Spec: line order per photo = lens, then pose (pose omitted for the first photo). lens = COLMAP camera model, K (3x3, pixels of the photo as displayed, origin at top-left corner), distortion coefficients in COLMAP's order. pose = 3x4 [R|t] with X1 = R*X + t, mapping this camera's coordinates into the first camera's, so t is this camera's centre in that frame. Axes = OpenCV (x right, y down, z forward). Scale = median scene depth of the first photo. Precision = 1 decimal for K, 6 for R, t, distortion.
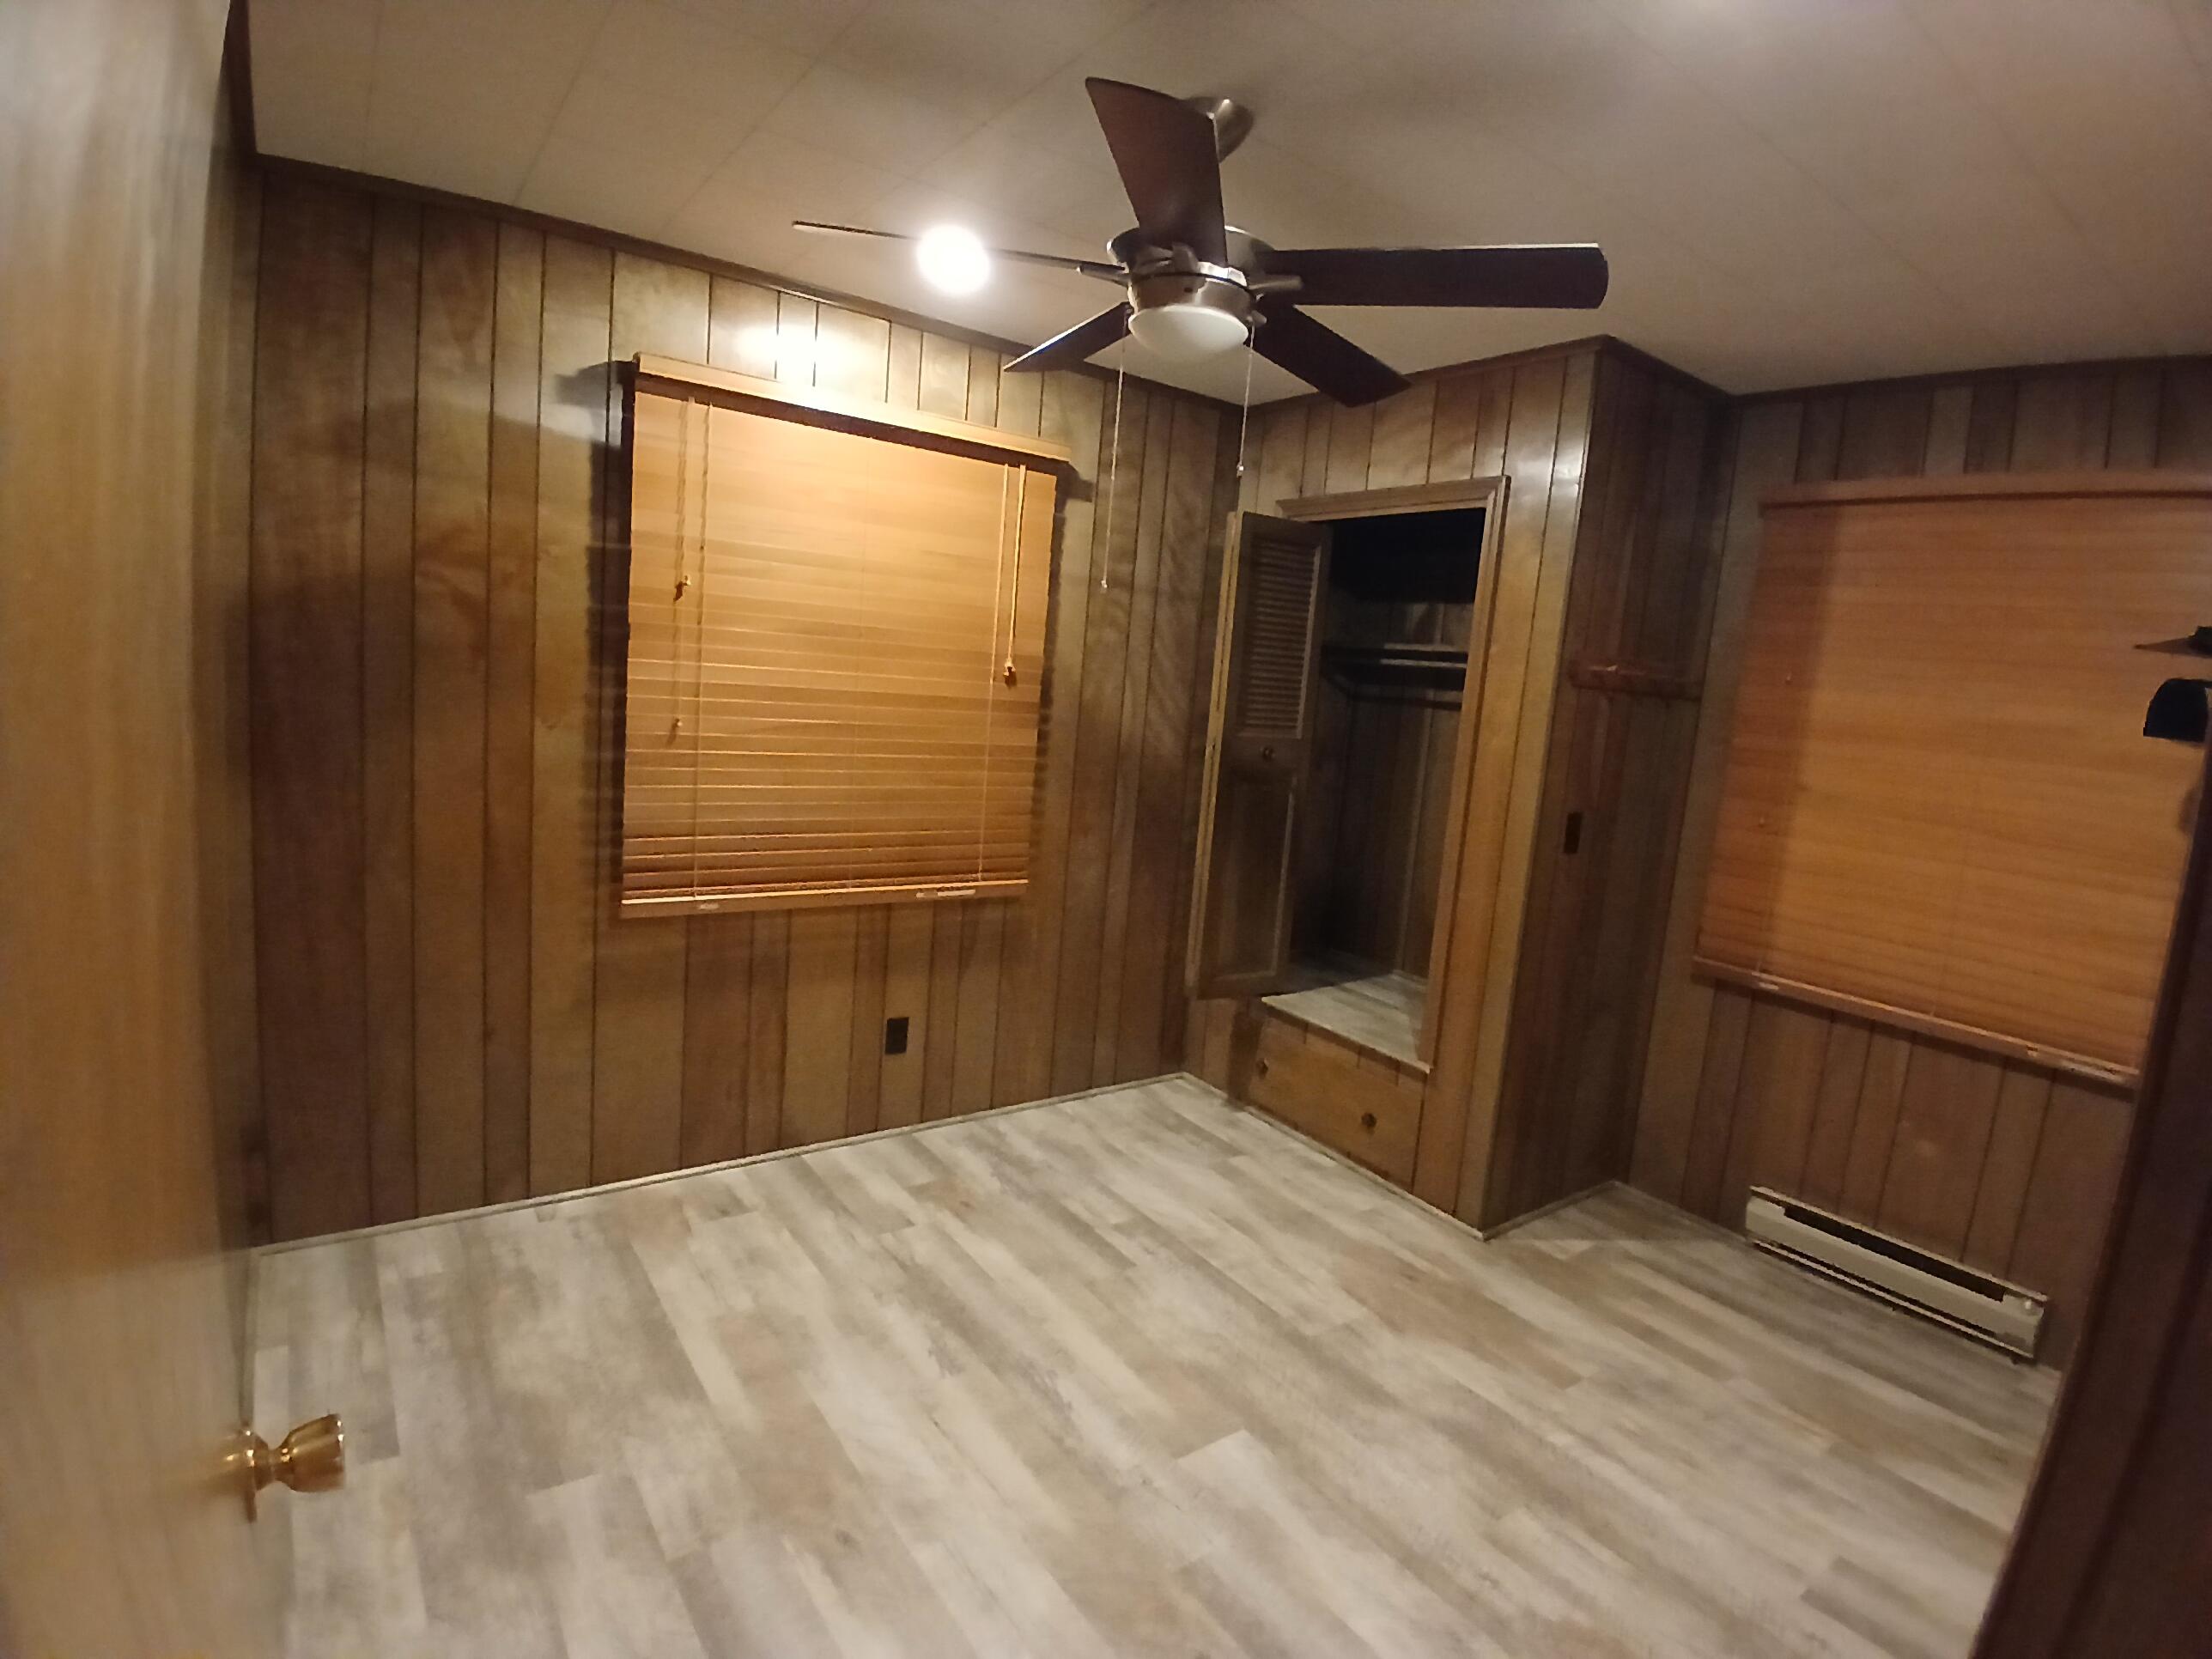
lens RADIAL K [[1109.6, 0, 1114.2], [0, 1109.6, 823.5], [0, 0, 1]] dist [-0.022412, -0.017979]
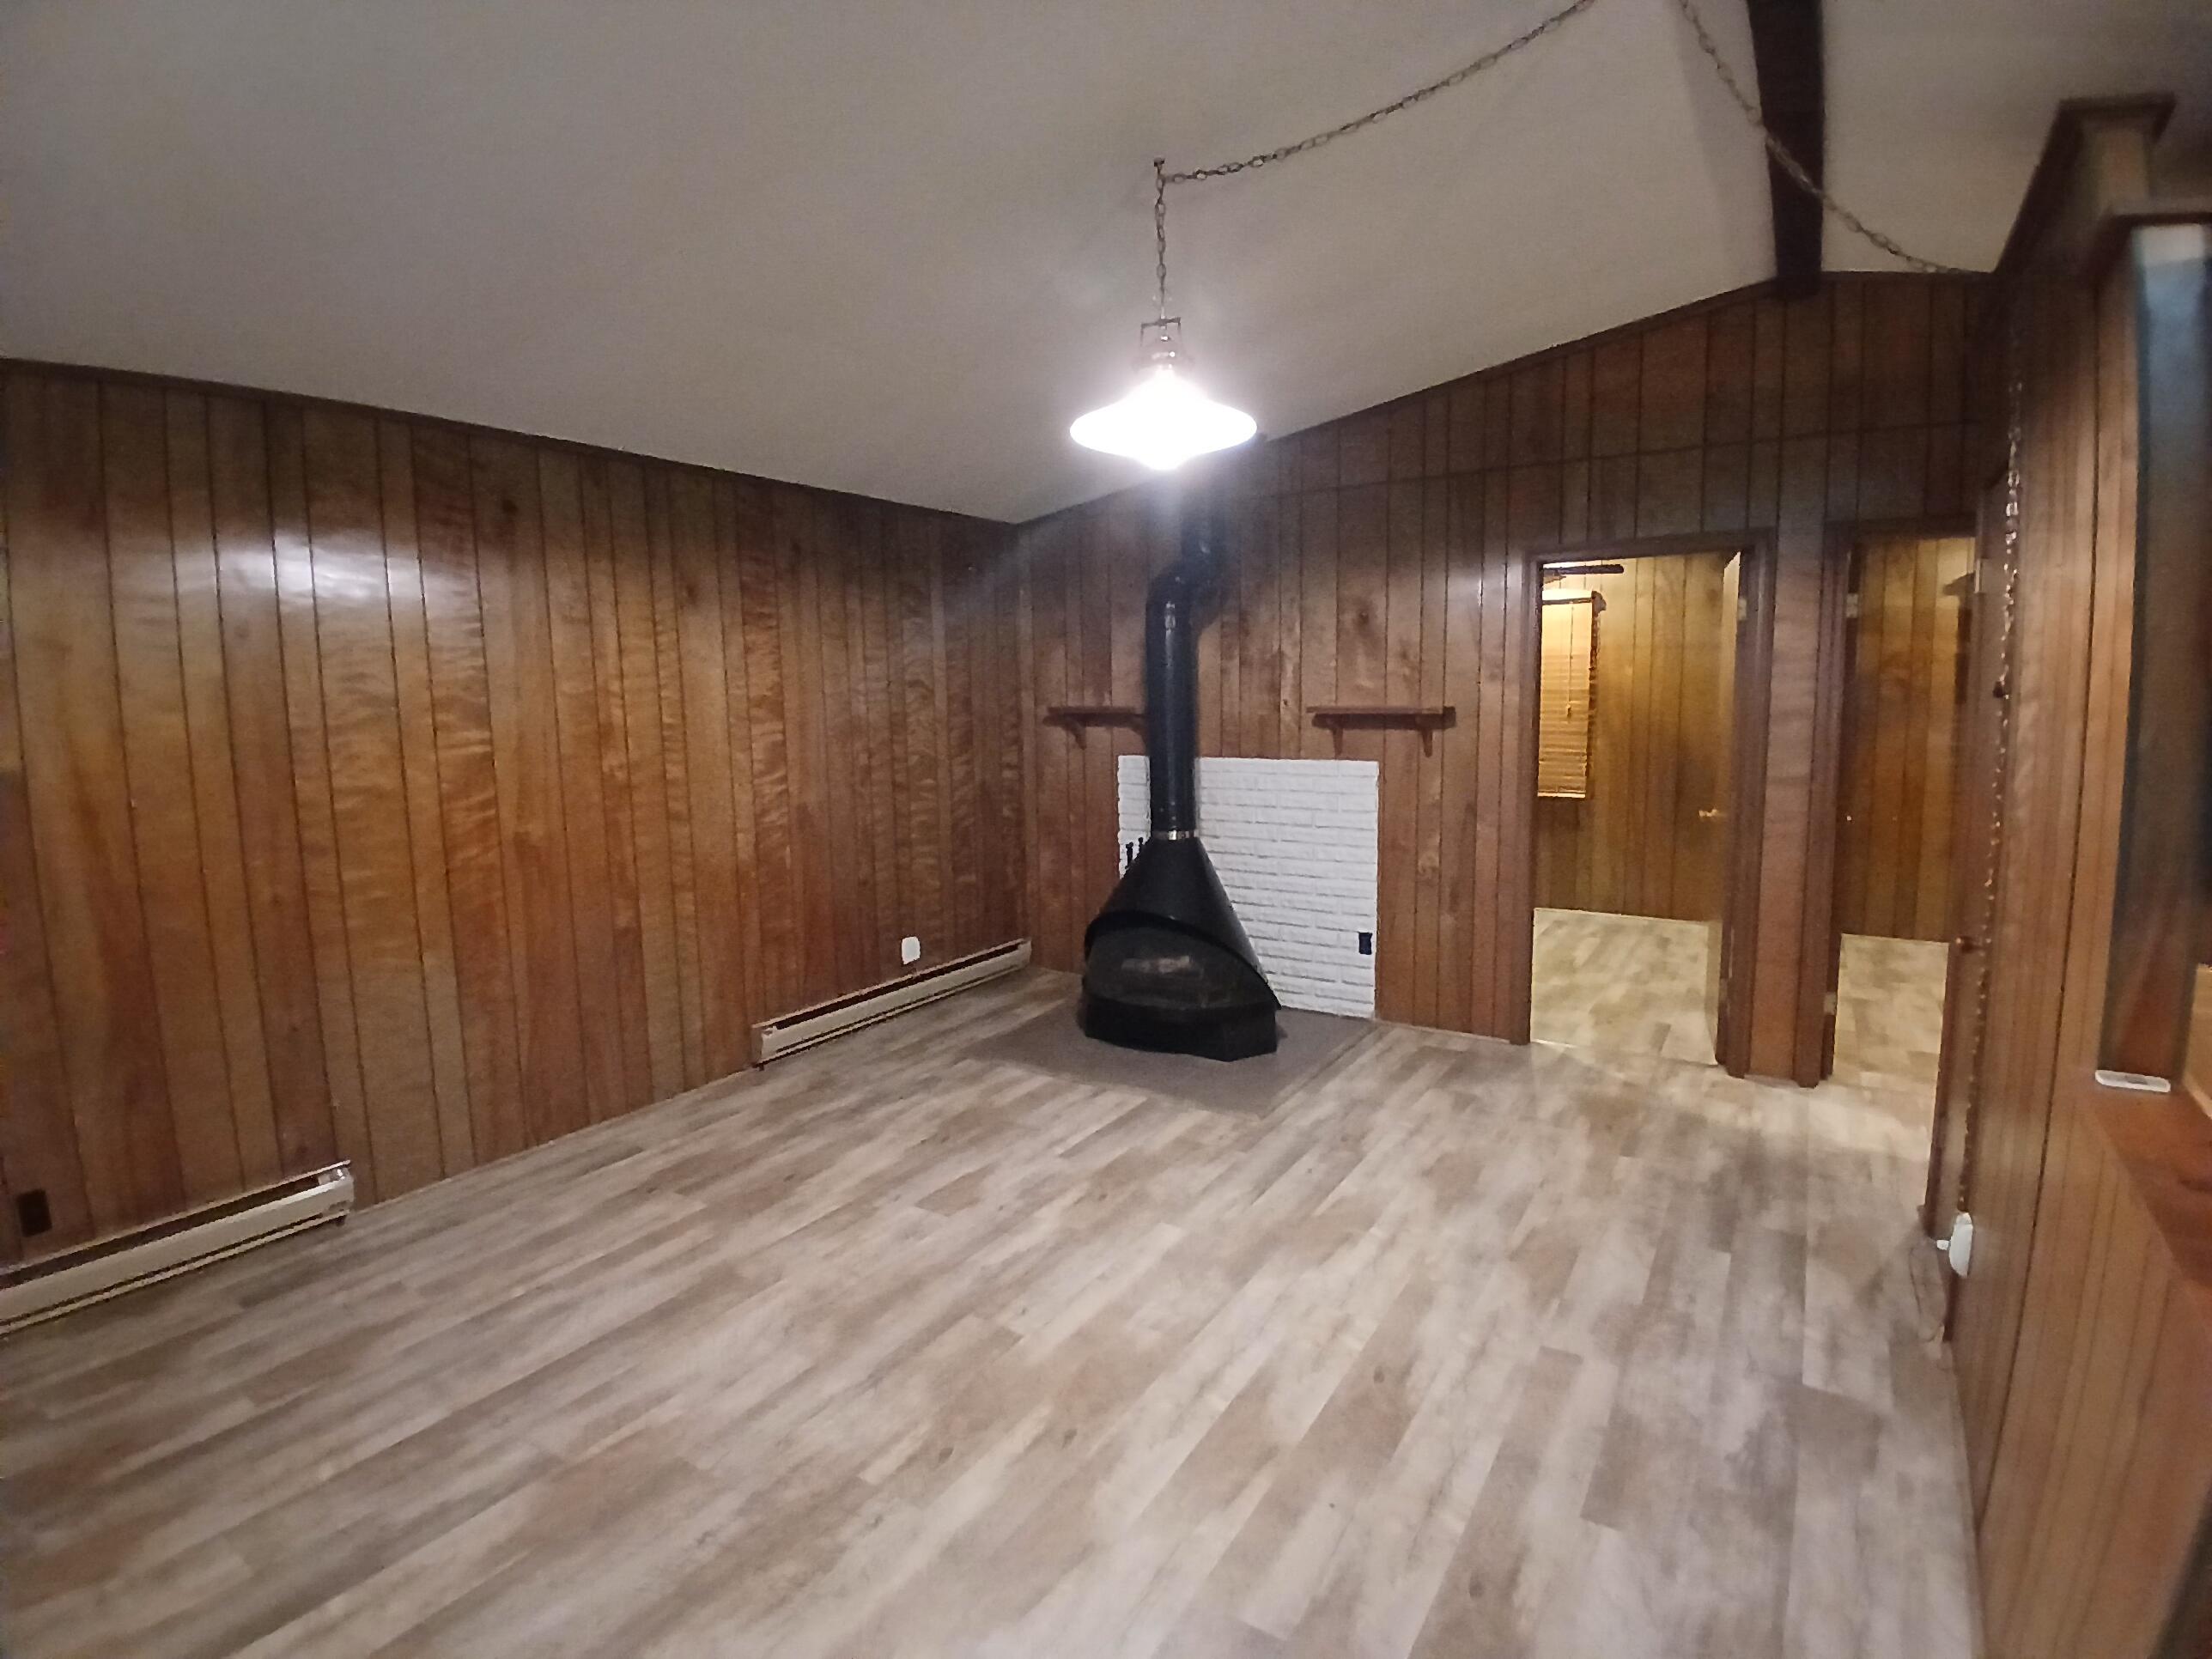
lens RADIAL K [[1109.6, 0, 1095.2], [0, 1109.6, 814.3], [0, 0, 1]] dist [-0.022412, -0.017979]
pose [[0.371479, 0.020337, -0.928219, 0.998210], [-0.067047, 0.997737, -0.004973, 0.223681], [0.926017, 0.064082, 0.372002, -1.540679]]
